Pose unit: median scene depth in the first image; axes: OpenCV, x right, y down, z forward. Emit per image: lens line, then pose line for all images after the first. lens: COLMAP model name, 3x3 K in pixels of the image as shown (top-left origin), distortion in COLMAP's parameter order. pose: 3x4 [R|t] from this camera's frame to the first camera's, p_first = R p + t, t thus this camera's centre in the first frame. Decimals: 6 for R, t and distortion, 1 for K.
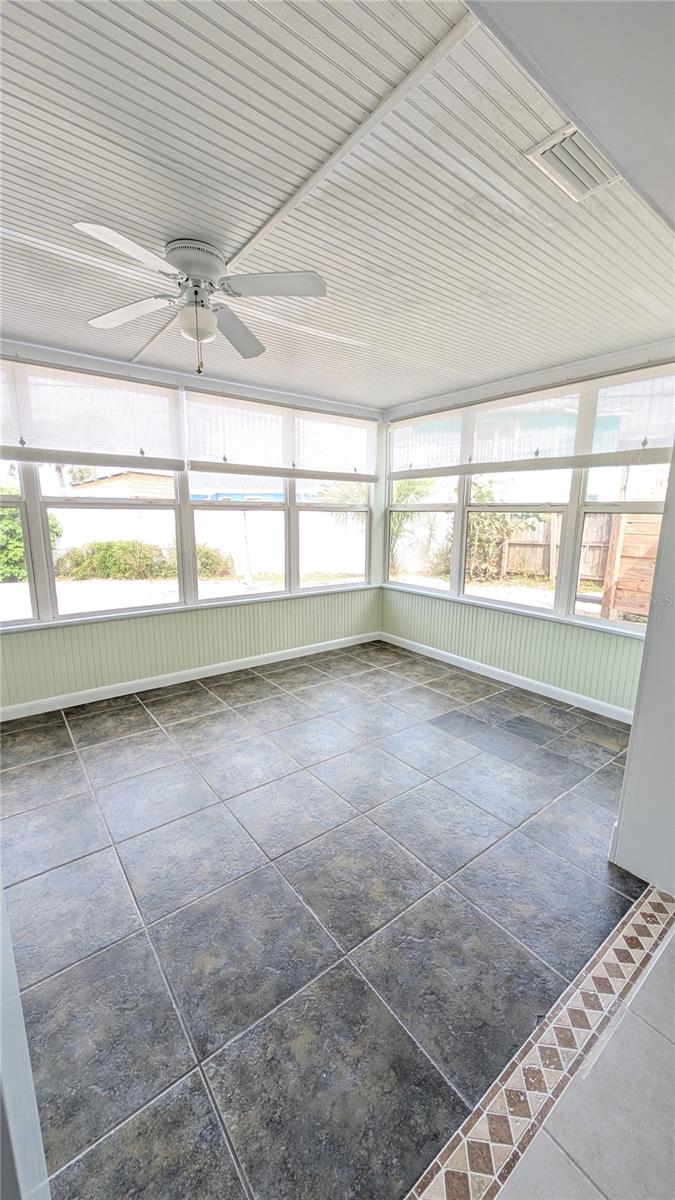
lens RADIAL K [[451.2, 0, 338.4], [0, 451.2, 600.8], [0, 0, 1]] dist [0.002966, 0.000145]
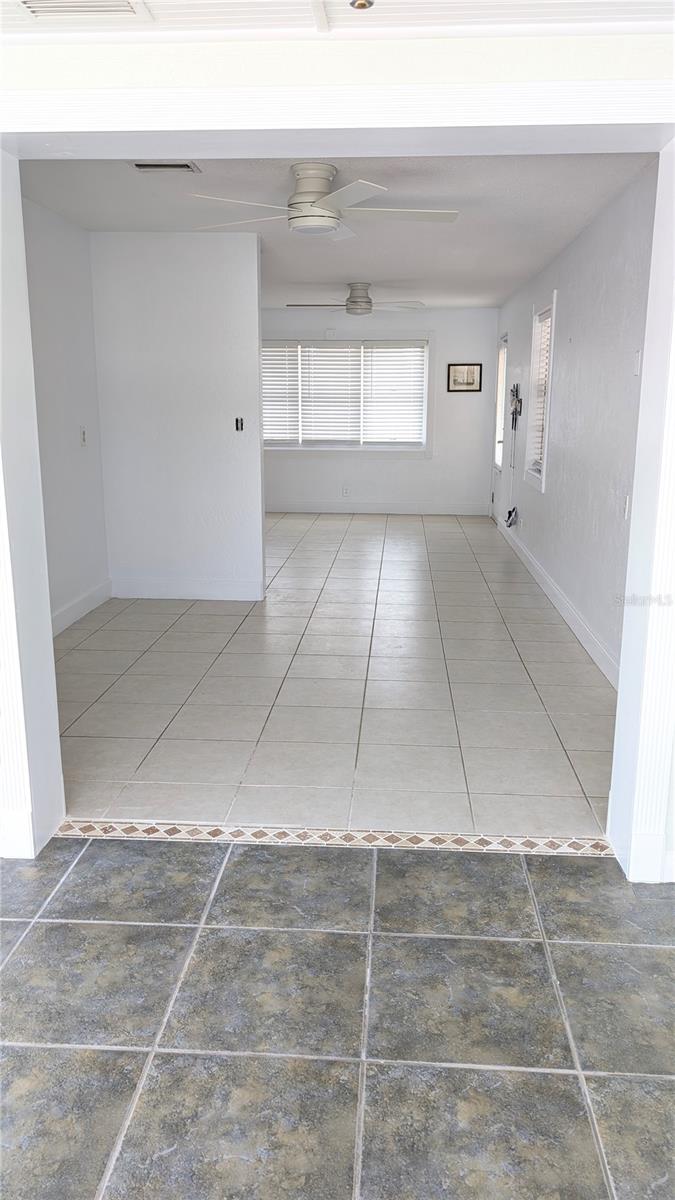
lens RADIAL K [[868.1, 0, 340.2], [0, 868.1, 598.6], [0, 0, 1]] dist [-0.003765, -0.002646]
pose [[-0.746382, -0.159660, 0.646083, -0.379930], [0.122345, 0.921334, 0.369019, -0.183438], [-0.654176, 0.354474, -0.668133, 0.797246]]
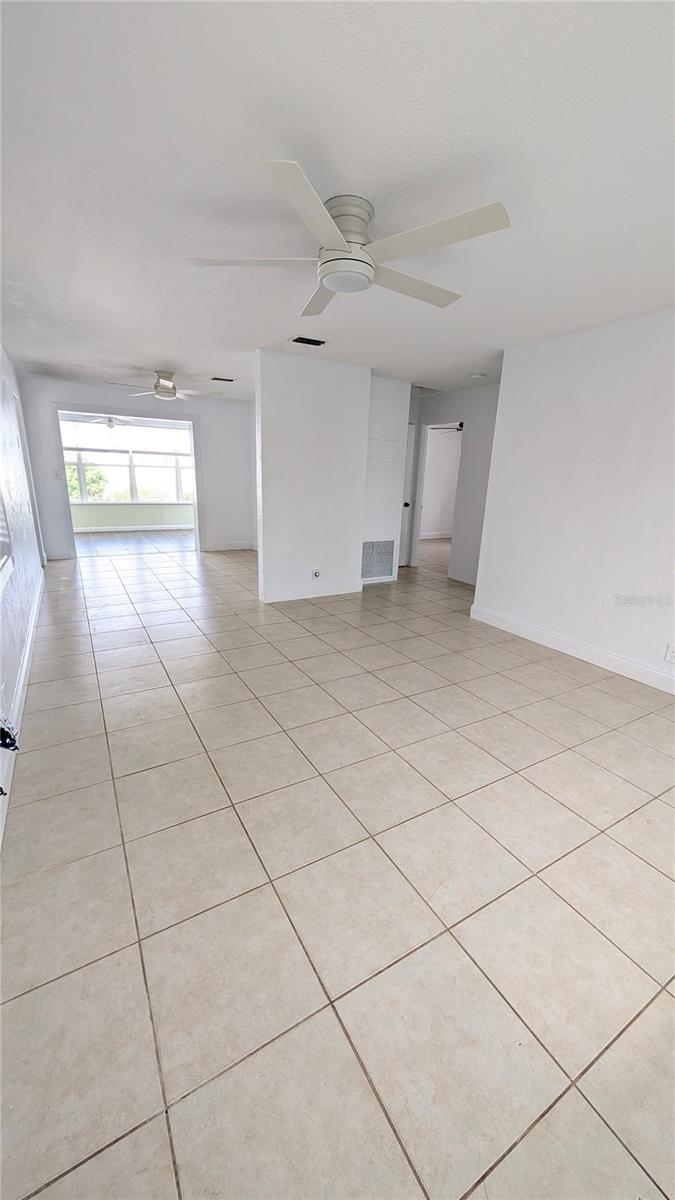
lens RADIAL K [[451.2, 0, 337.8], [0, 451.2, 604.9], [0, 0, 1]] dist [0.002966, 0.000145]
pose [[0.991479, 0.057482, -0.116899, 1.345004], [-0.046912, 0.994723, 0.091246, 0.338716], [0.121527, -0.084984, 0.988943, -1.745201]]
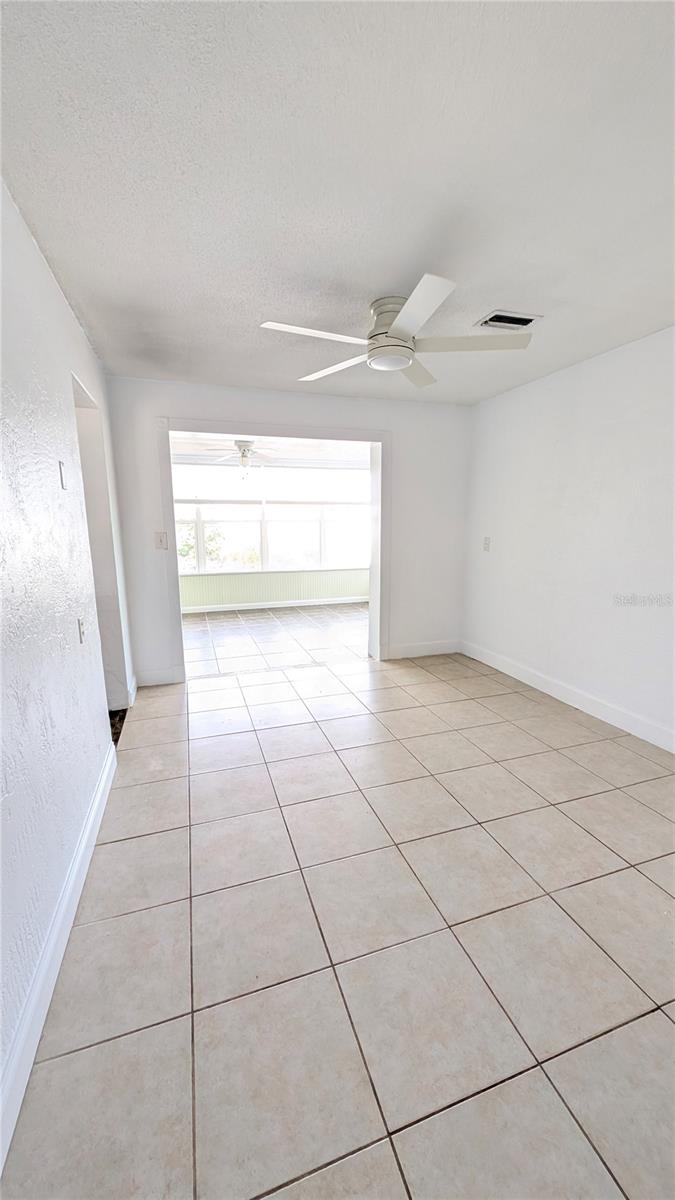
lens RADIAL K [[451.2, 0, 338.0], [0, 451.2, 603.1], [0, 0, 1]] dist [0.002966, 0.000145]
pose [[0.945155, 0.043021, -0.323775, 0.668602], [-0.045968, 0.998942, -0.001457, 0.146145], [0.323370, 0.016260, 0.946133, -0.834827]]
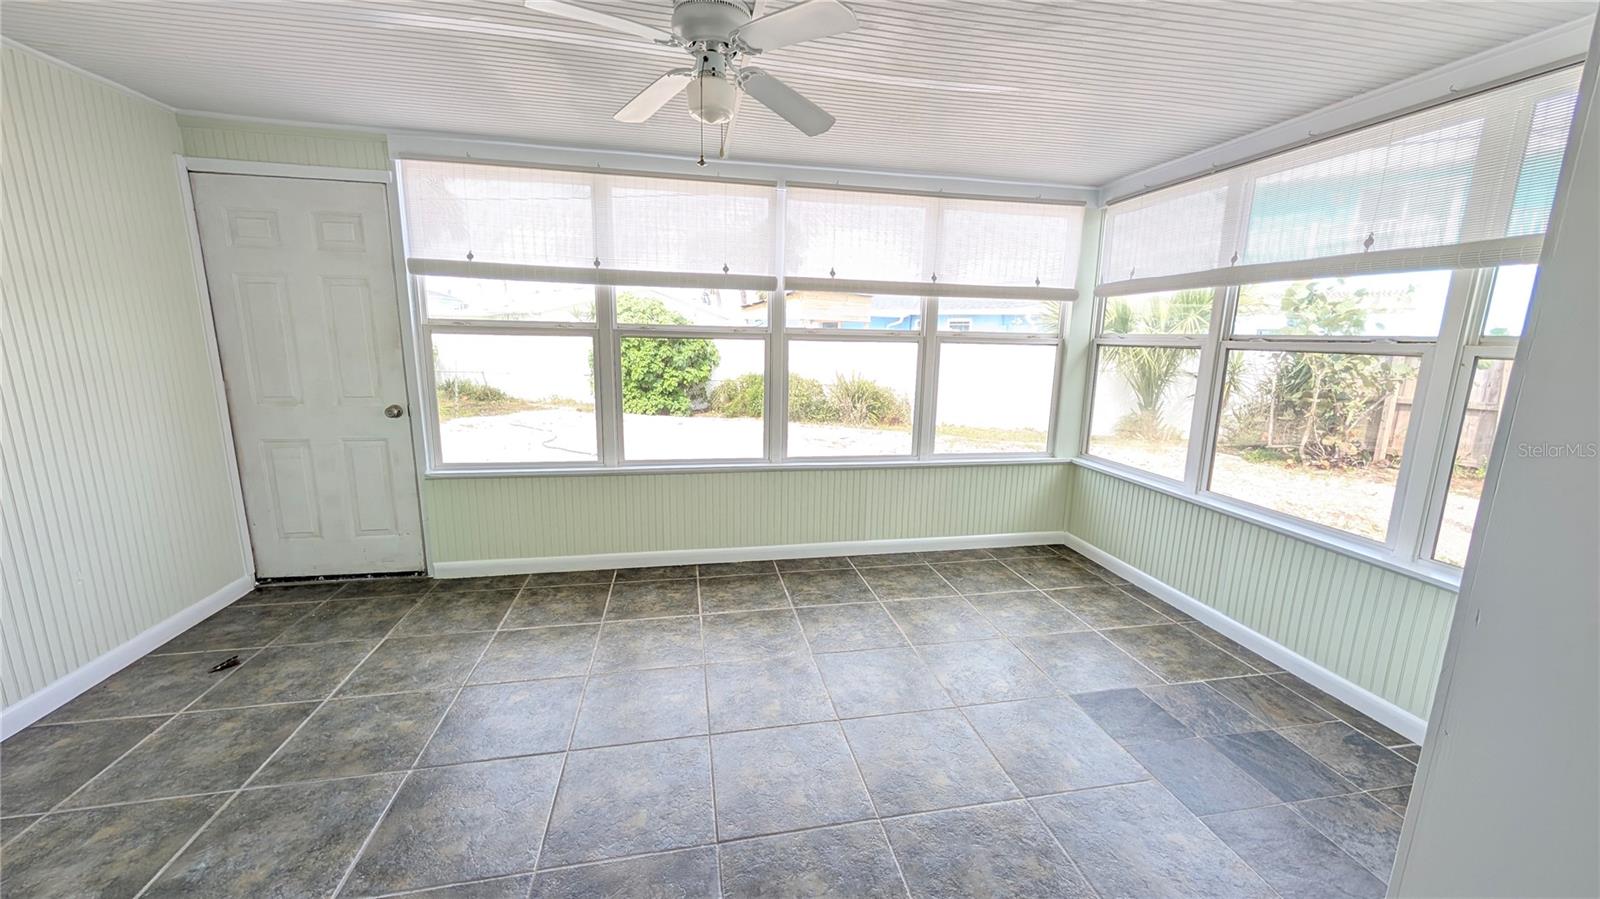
lens RADIAL K [[601.7, 0, 809.0], [0, 601.7, 448.1], [0, 0, 1]] dist [0.002966, 0.000145]
pose [[0.900231, 0.089753, -0.426062, 0.169492], [-0.095881, 0.995368, 0.007092, -0.030597], [0.424724, 0.034467, 0.904666, 0.096756]]
